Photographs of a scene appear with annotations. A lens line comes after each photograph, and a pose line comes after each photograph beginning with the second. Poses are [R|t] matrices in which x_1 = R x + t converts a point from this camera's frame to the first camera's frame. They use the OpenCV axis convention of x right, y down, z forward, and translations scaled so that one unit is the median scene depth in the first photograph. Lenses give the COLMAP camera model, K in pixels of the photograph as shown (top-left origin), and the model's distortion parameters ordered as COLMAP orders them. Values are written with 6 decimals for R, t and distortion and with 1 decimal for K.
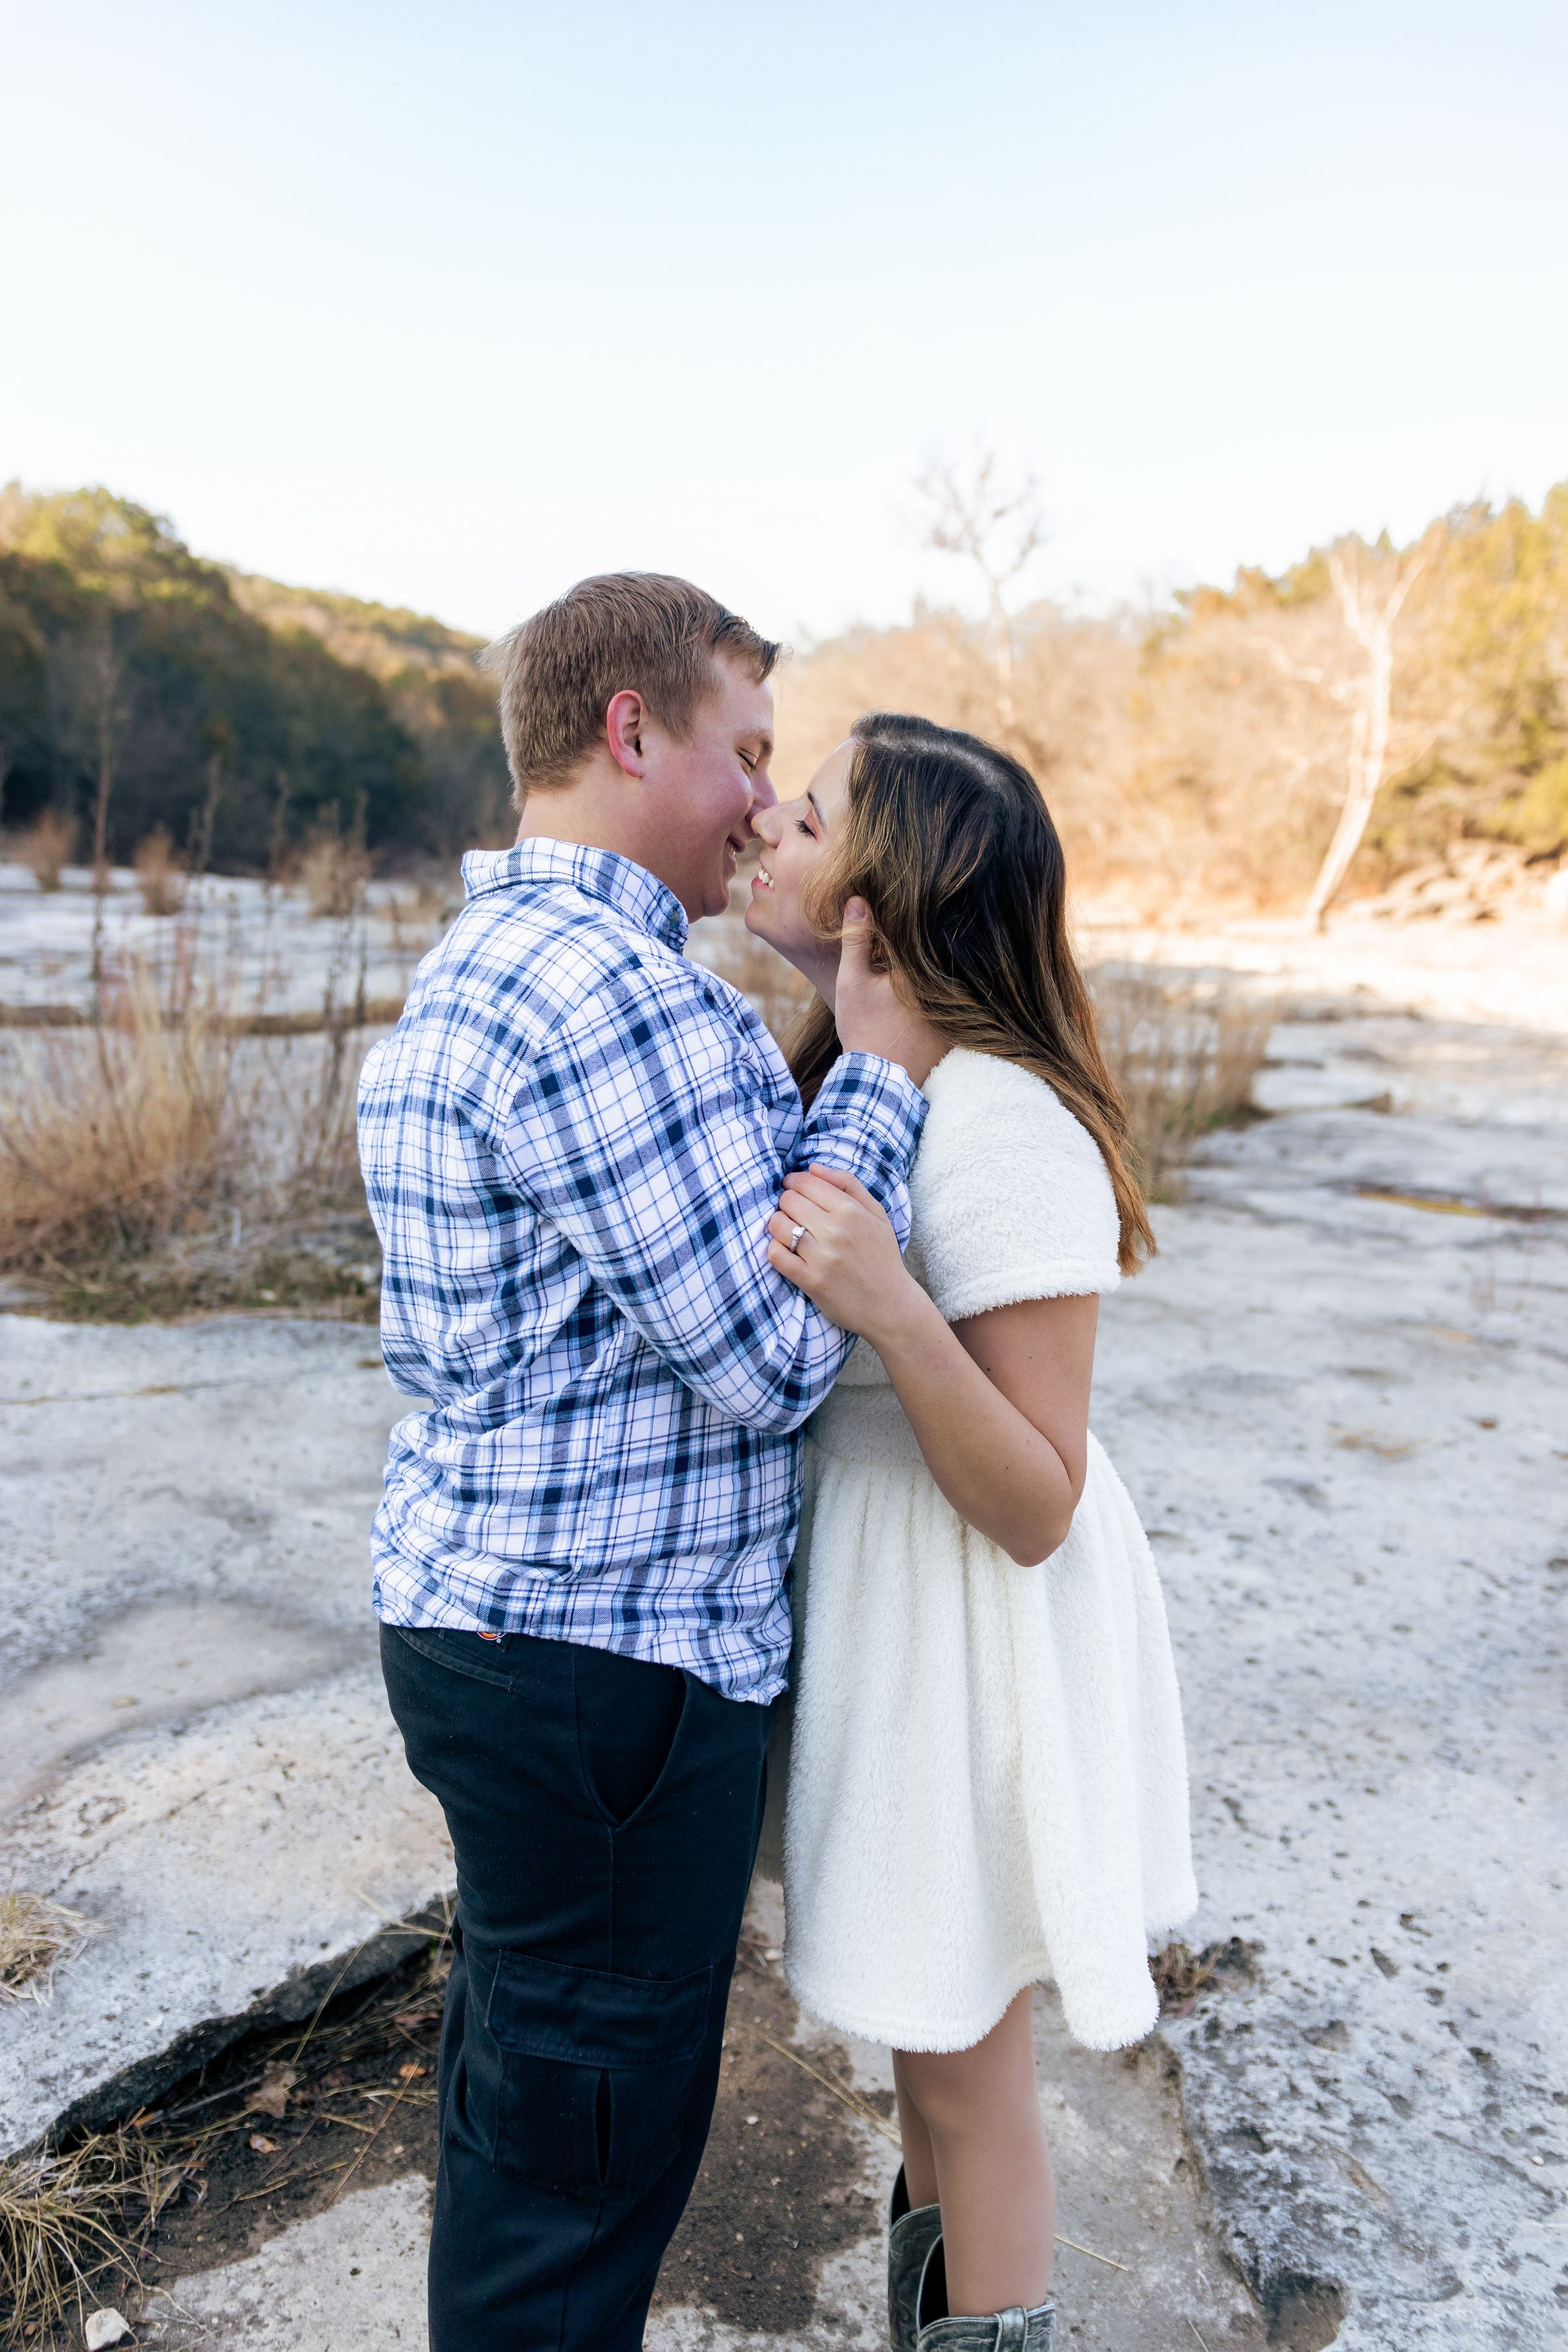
lens RADIAL K [[1894.6, 0, 787.2], [0, 1894.6, 1187.5], [0, 0, 1]] dist [0.123691, -0.108598]
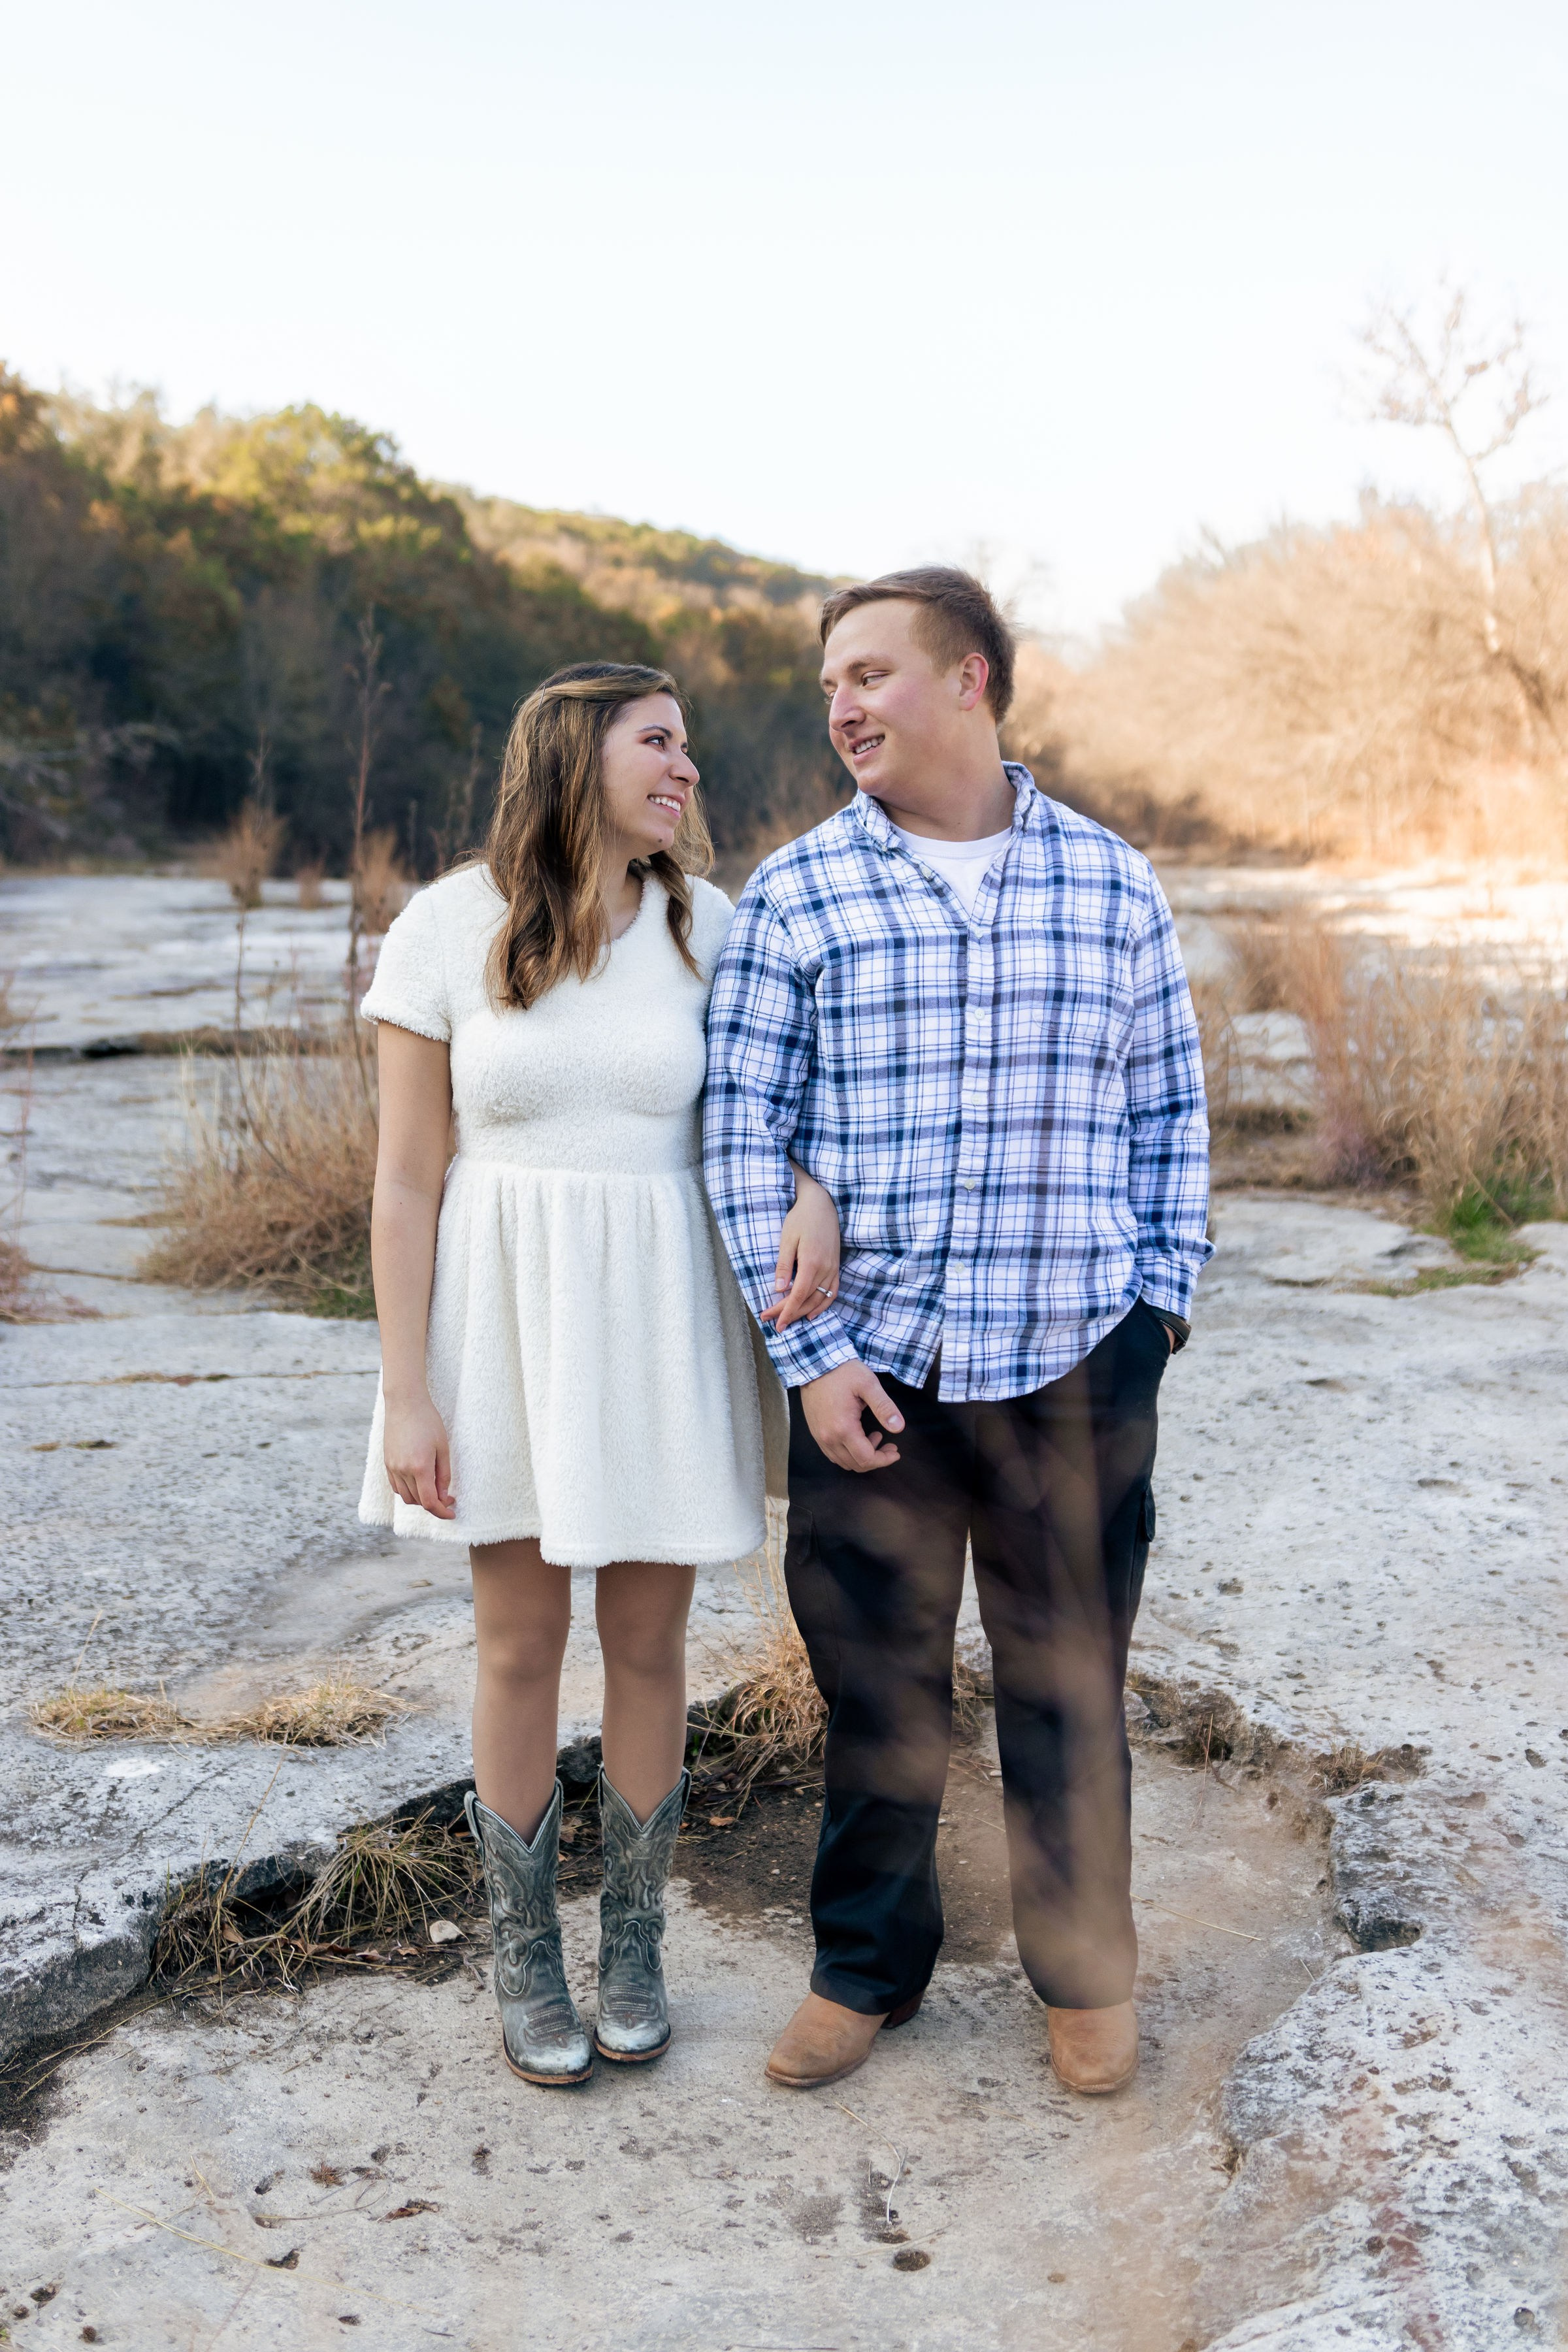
lens RADIAL K [[2628.4, 0, 783.6], [0, 2628.4, 1170.2], [0, 0, 1]] dist [0.012276, 0.000889]
pose [[0.987631, -0.007105, -0.156634, 0.120068], [-0.000622, 0.998787, -0.049228, 0.136278], [0.156794, 0.048717, 0.986429, -0.569055]]
